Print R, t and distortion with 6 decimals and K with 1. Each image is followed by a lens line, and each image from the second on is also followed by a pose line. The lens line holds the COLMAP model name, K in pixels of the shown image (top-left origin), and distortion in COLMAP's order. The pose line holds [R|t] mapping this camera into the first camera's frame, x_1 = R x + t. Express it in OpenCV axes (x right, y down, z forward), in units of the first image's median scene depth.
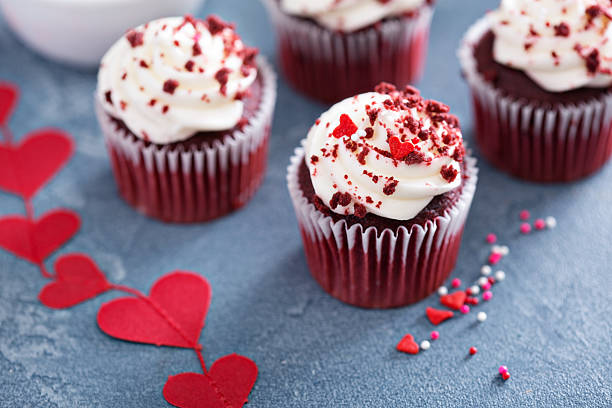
lens RADIAL K [[2237.1, 0, 306.0], [0, 2237.1, 204.0], [0, 0, 1]] dist [-0.249656, -0.228398]
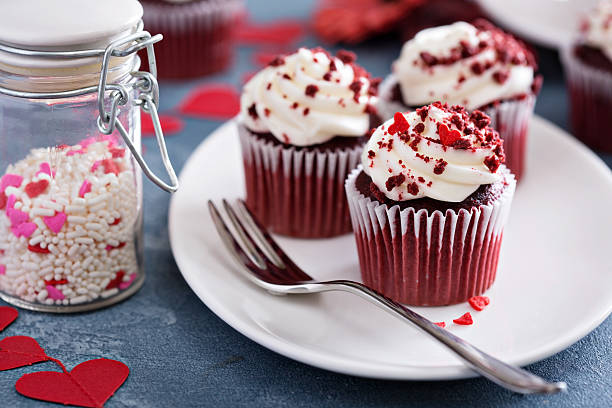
lens RADIAL K [[2237.1, 0, 306.0], [0, 2237.1, 204.0], [0, 0, 1]] dist [-0.249656, -0.228398]
pose [[0.999927, 0.011893, 0.002061, -0.031292], [-0.010688, 0.951753, -0.306680, 0.350496], [-0.005609, 0.306635, 0.951811, -0.060092]]
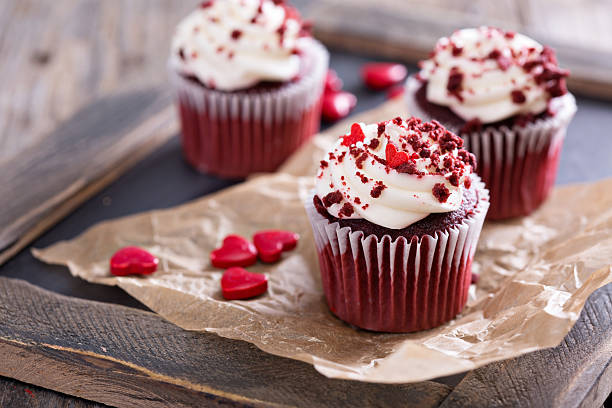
lens RADIAL K [[2237.1, 0, 306.0], [0, 2237.1, 204.0], [0, 0, 1]] dist [-0.249656, -0.228398]
pose [[0.945070, 0.149314, -0.290771, 0.307476], [-0.211840, 0.957250, -0.196968, 0.209120], [0.248931, 0.247746, 0.936299, 0.014562]]
